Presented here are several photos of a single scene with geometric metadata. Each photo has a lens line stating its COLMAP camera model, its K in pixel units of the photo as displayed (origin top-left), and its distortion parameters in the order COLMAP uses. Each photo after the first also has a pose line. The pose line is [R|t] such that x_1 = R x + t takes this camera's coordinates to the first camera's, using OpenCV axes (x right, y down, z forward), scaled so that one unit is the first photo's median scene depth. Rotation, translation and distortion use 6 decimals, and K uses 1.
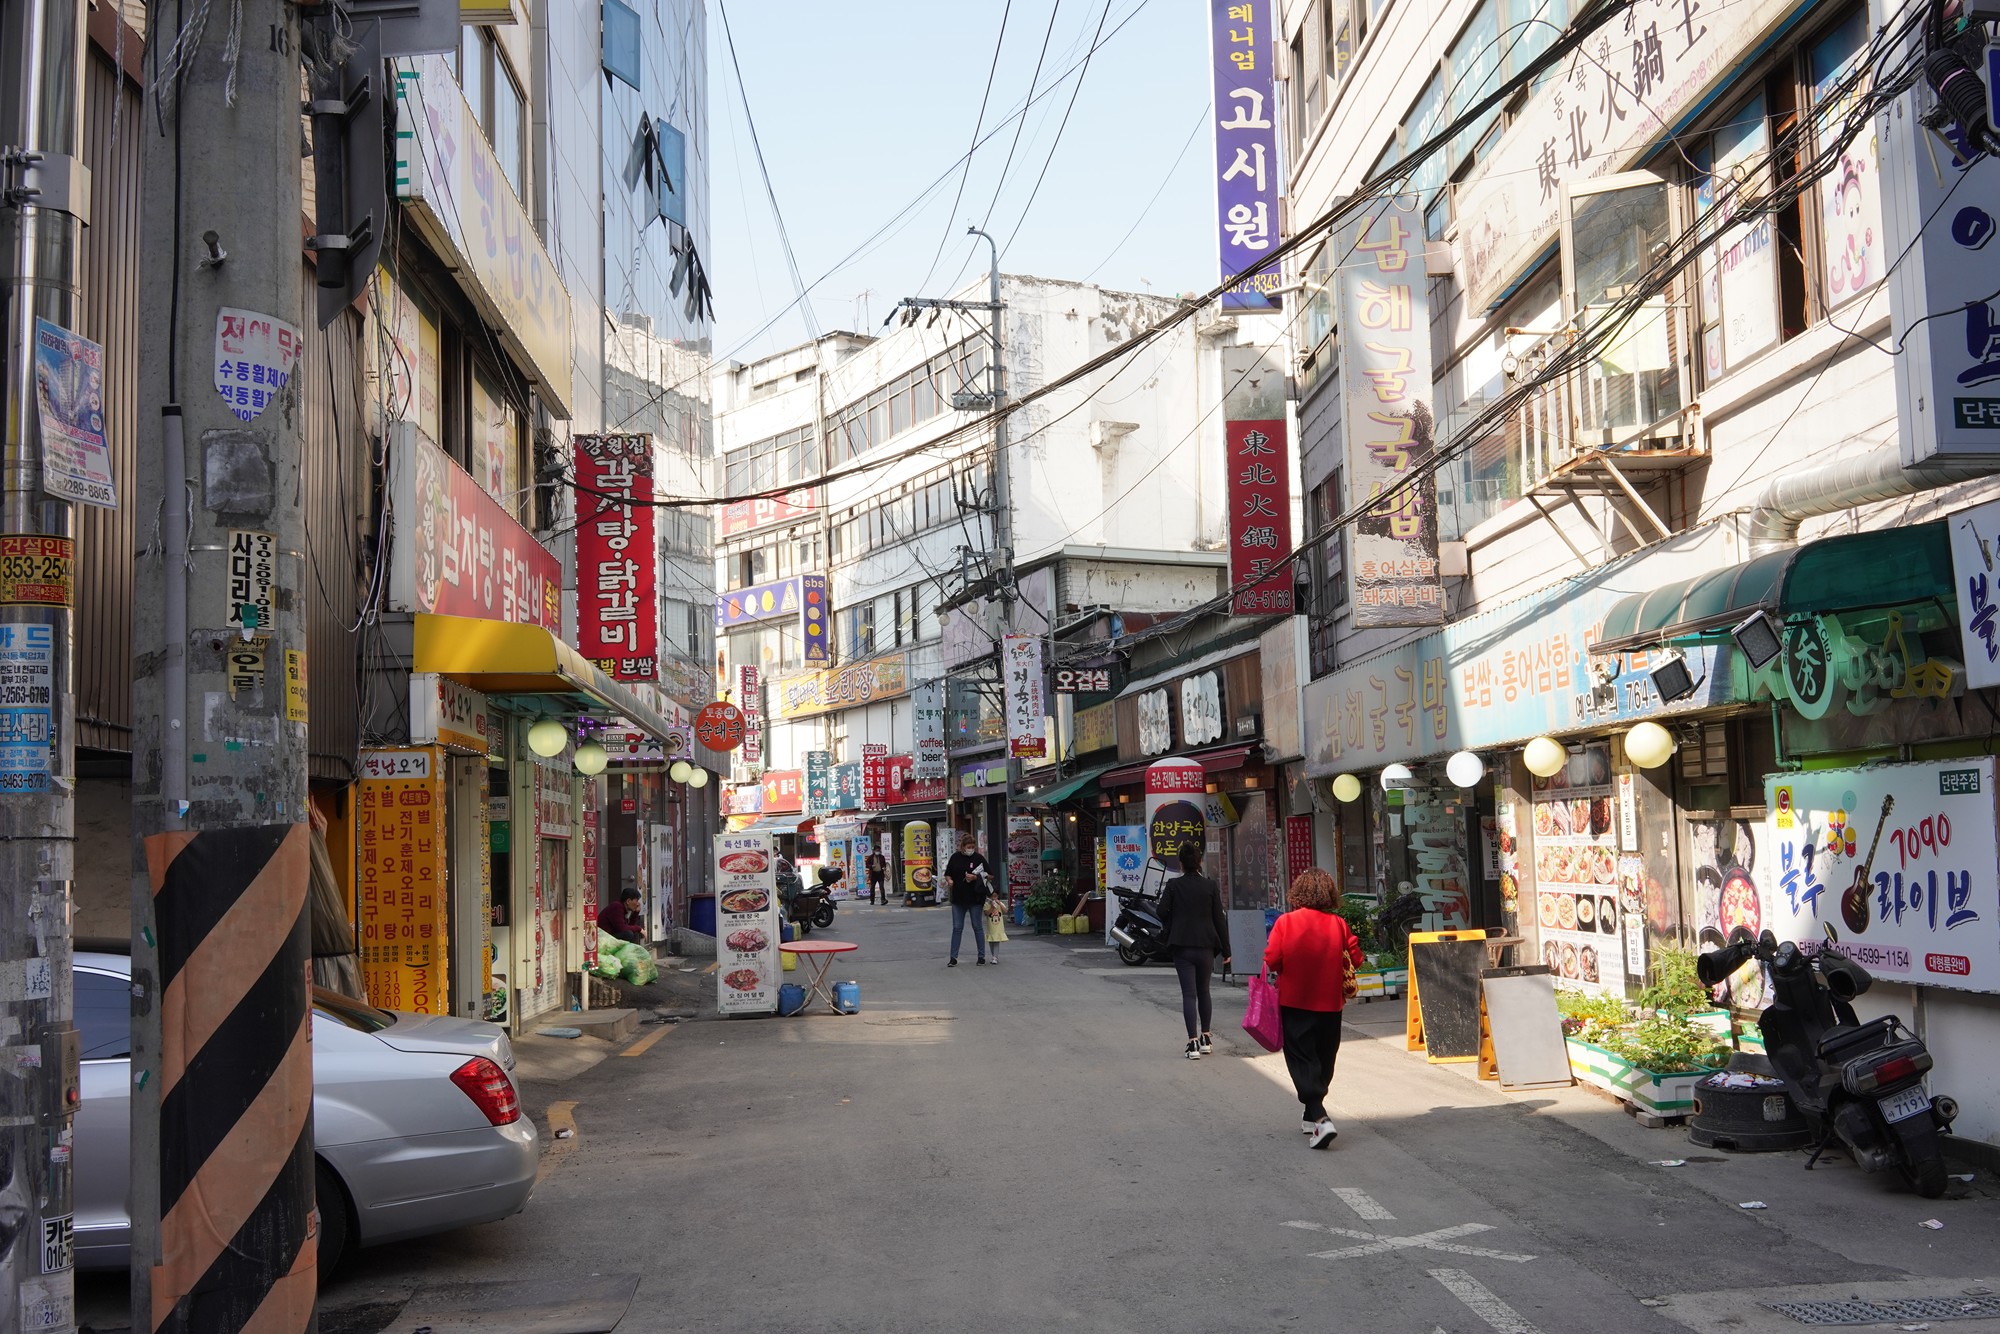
lens RADIAL K [[2049.7, 0, 999.1], [0, 2049.7, 667.2], [0, 0, 1]] dist [-0.024308, 0.000000]
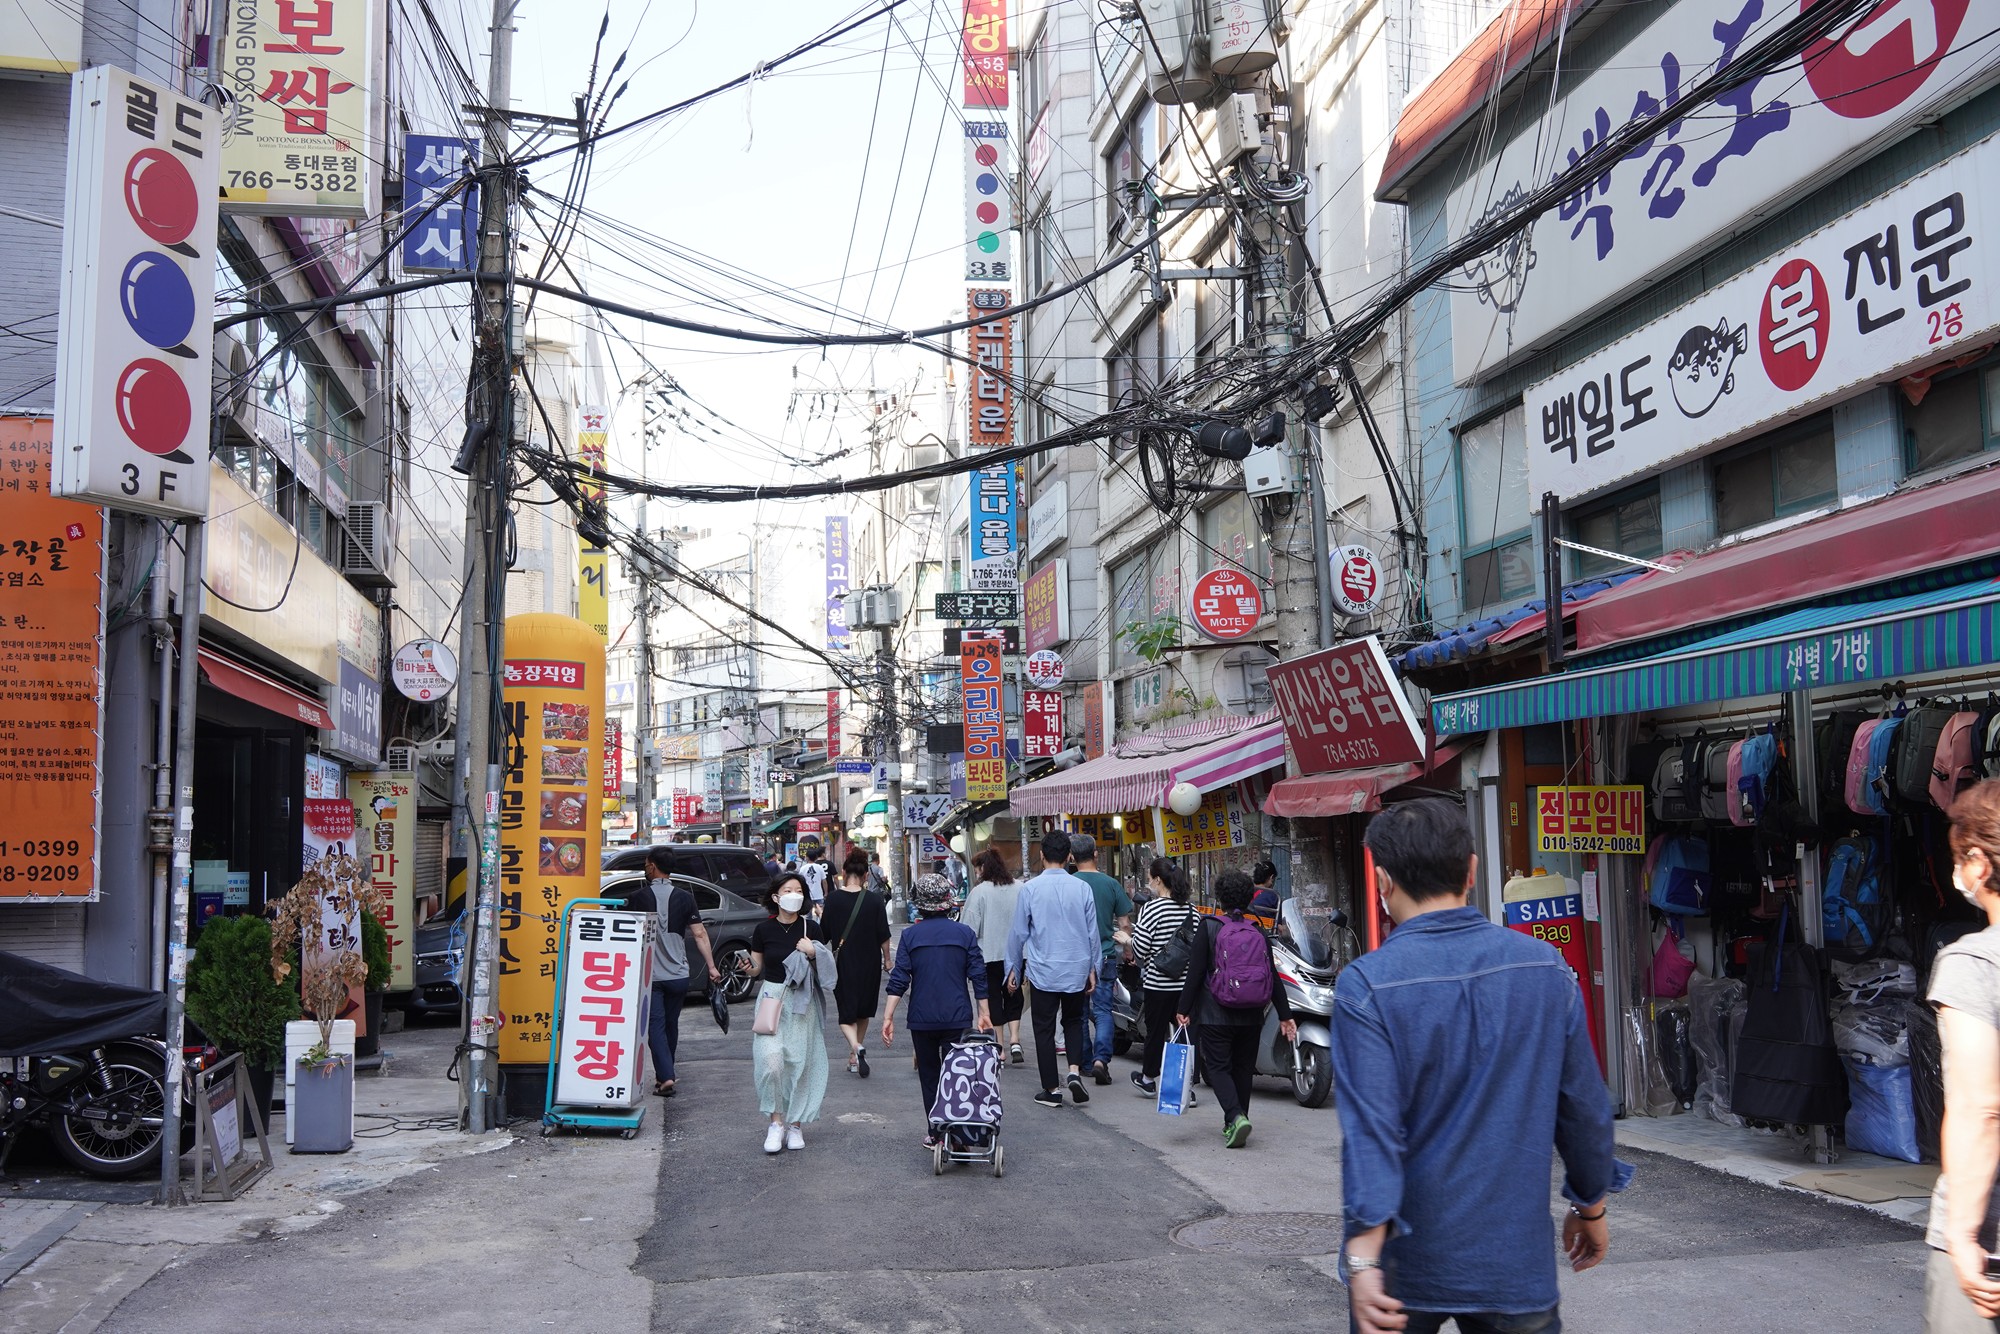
lens RADIAL K [[2049.7, 0, 1001.7], [0, 2049.7, 660.0], [0, 0, 1]] dist [-0.024308, 0.000000]
pose [[0.994447, 0.019097, 0.103493, 0.037498], [-0.018767, 0.999815, -0.004162, -0.095561], [-0.103554, 0.002197, 0.994621, -1.021359]]
